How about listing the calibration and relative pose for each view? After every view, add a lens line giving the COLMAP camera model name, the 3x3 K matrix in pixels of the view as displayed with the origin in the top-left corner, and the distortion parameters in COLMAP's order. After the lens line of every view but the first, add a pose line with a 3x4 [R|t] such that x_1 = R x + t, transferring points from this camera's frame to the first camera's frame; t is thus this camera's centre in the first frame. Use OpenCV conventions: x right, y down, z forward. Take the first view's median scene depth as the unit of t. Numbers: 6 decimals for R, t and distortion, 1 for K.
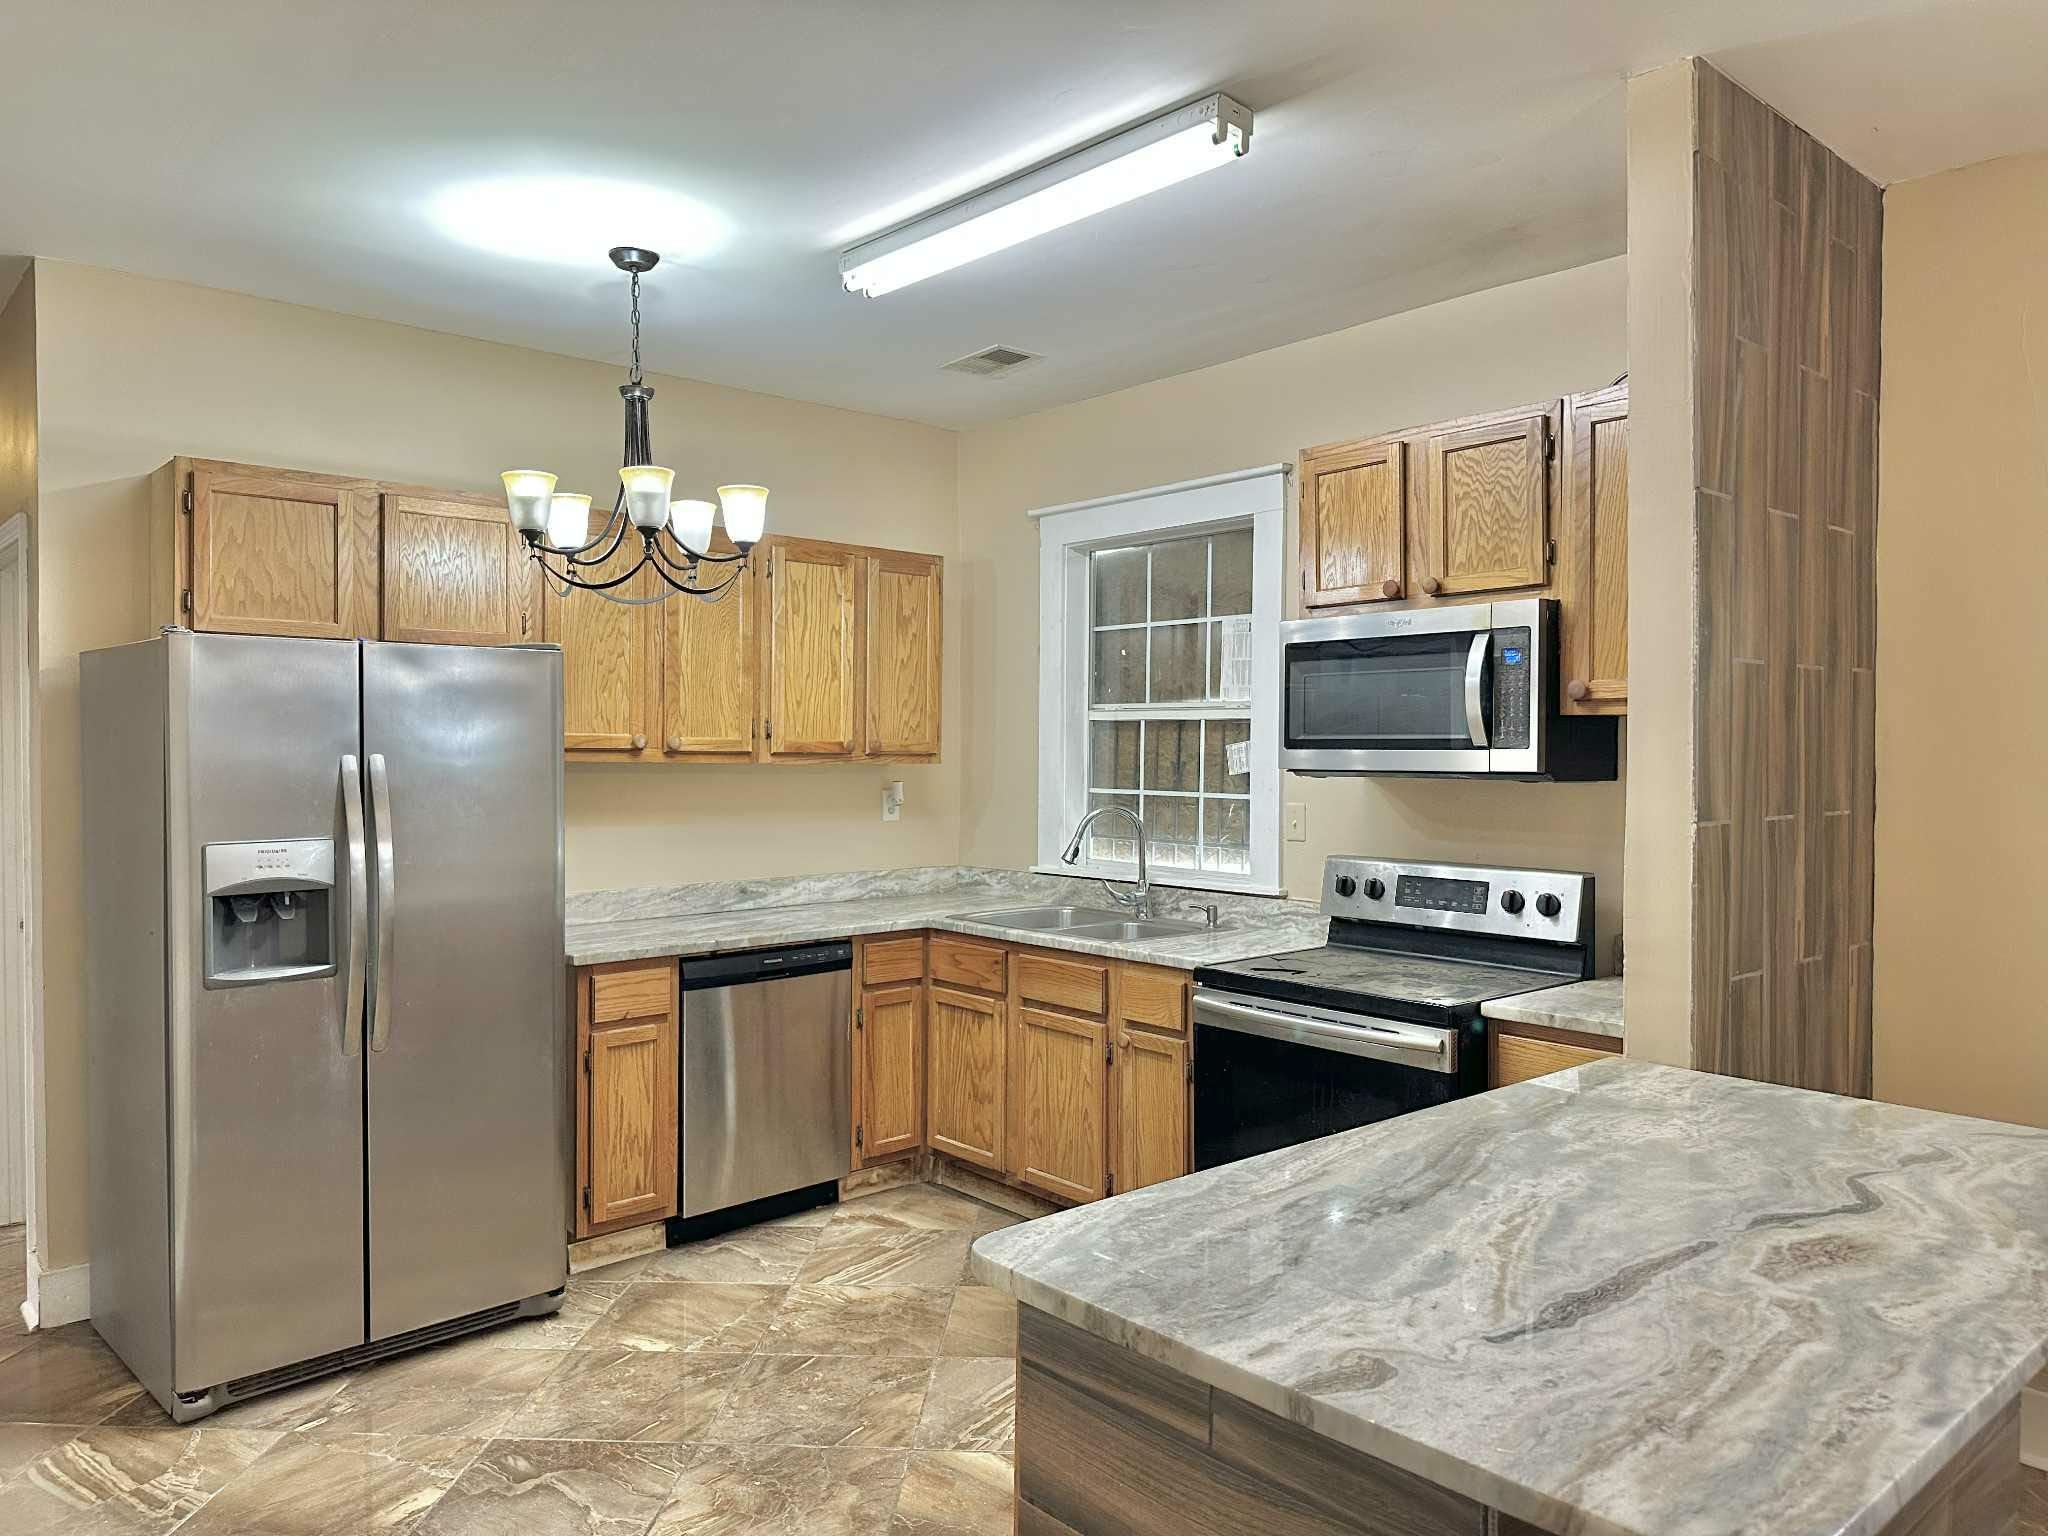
lens RADIAL K [[1456.2, 0, 1014.0], [0, 1456.2, 767.2], [0, 0, 1]] dist [0.167891, -0.198661]
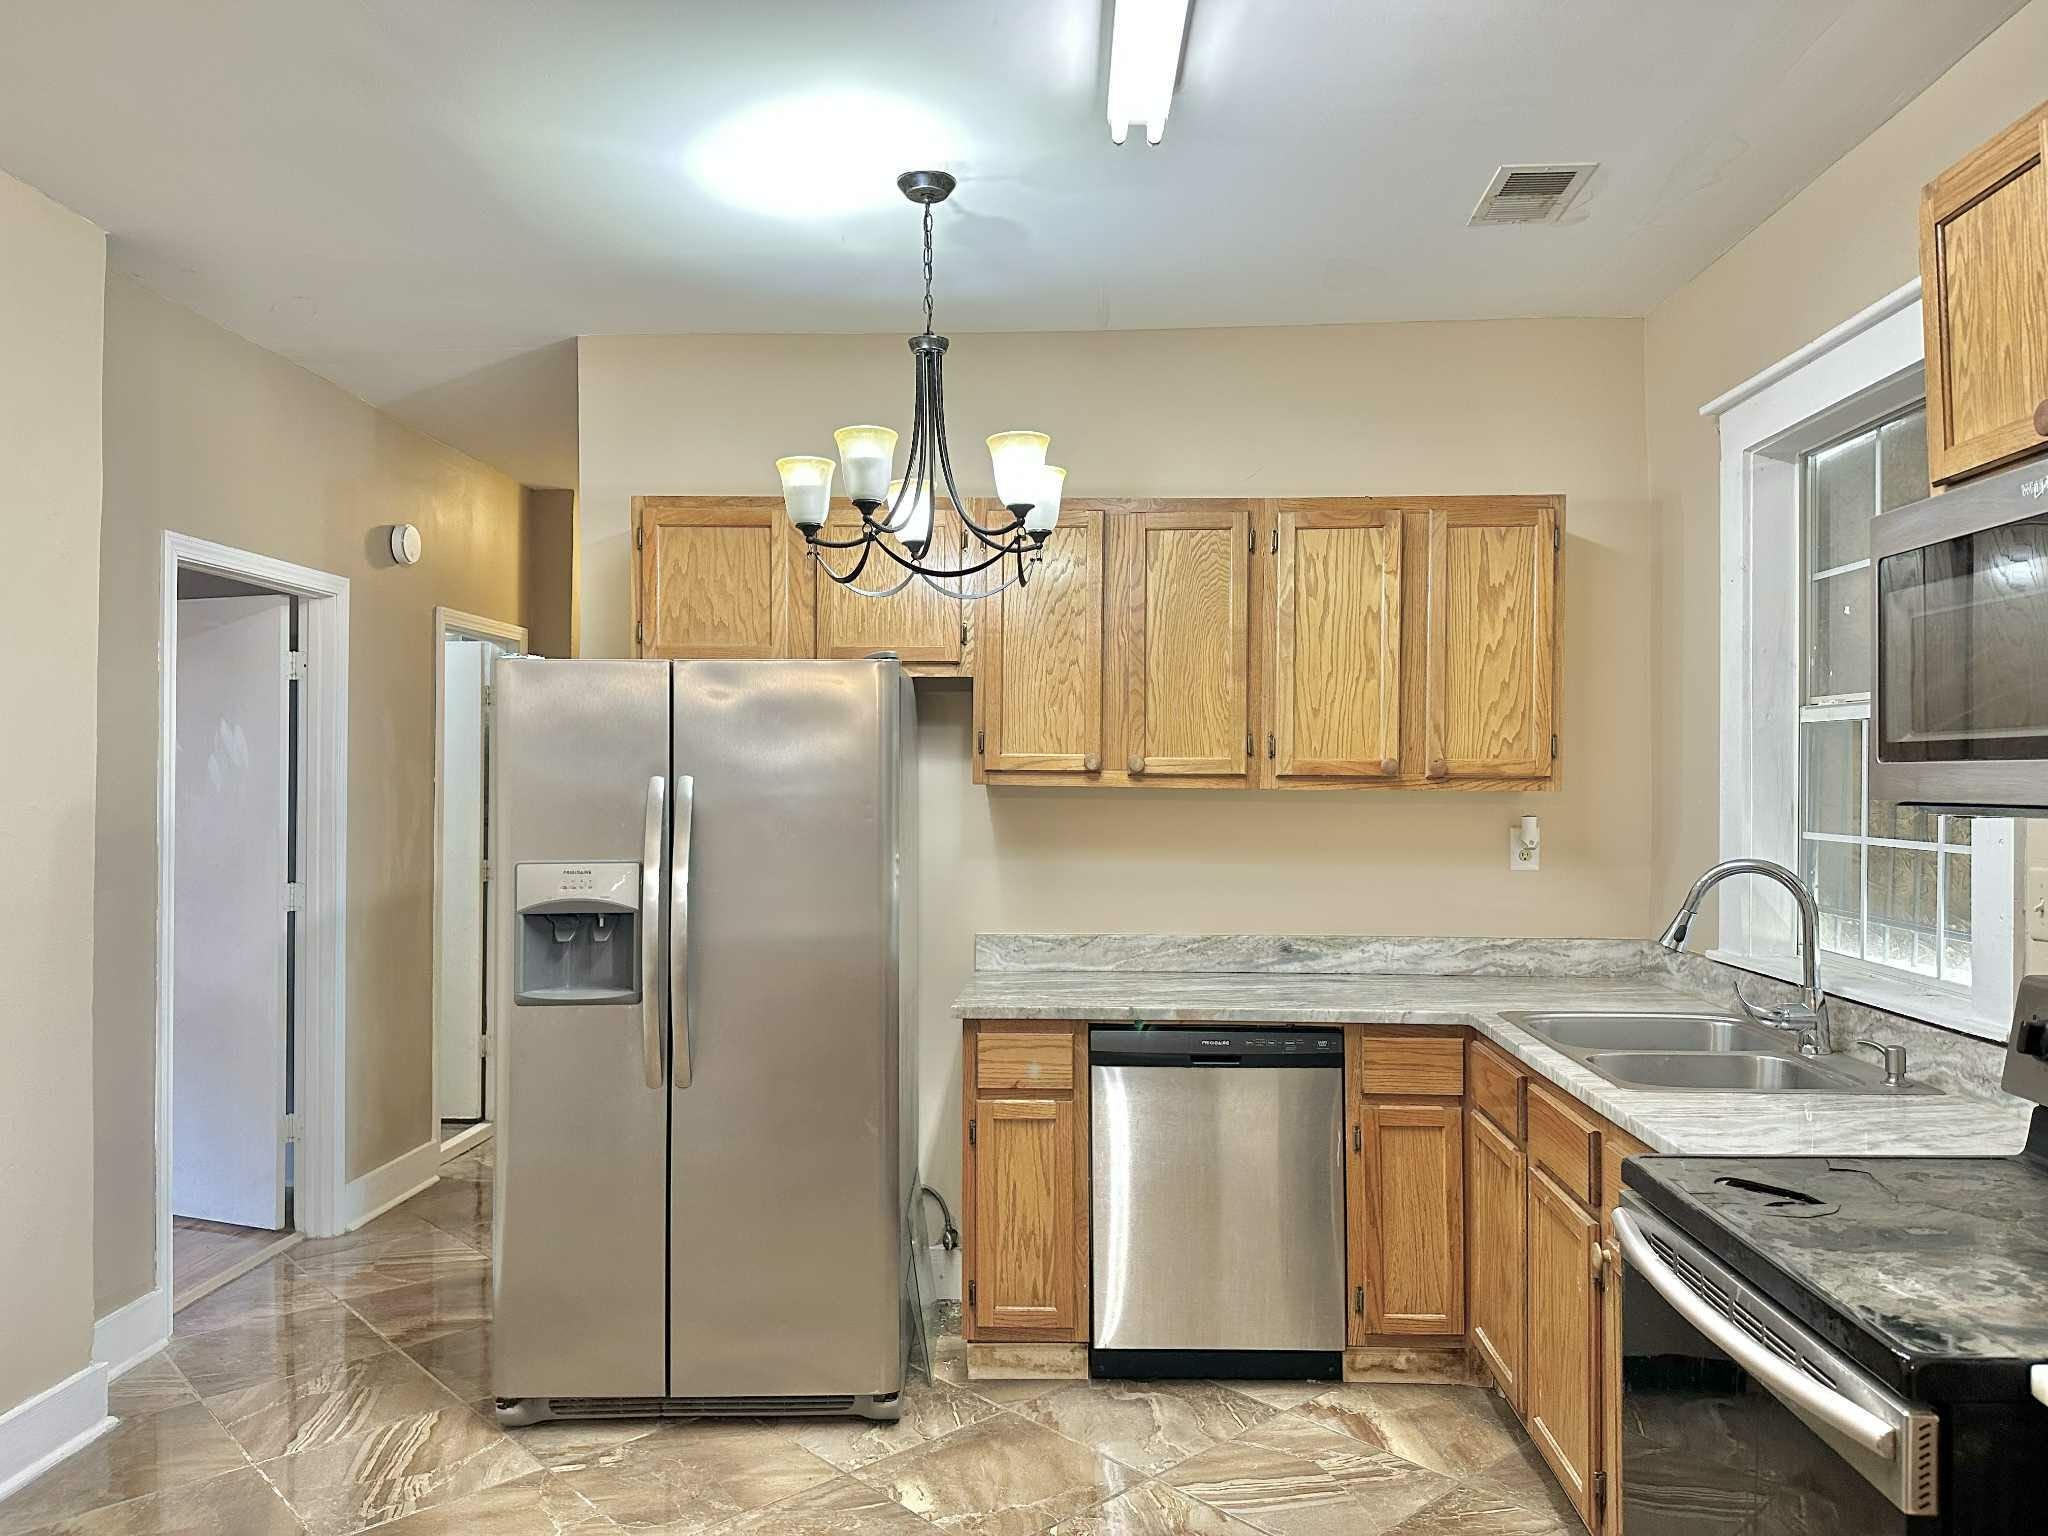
lens RADIAL K [[1446.2, 0, 1031.1], [0, 1446.2, 767.3], [0, 0, 1]] dist [0.172115, -0.305315]
pose [[0.724925, -0.006778, -0.688795, 0.293972], [-0.007922, 0.999803, -0.018177, 0.000895], [0.688783, 0.018634, 0.724728, 0.365364]]
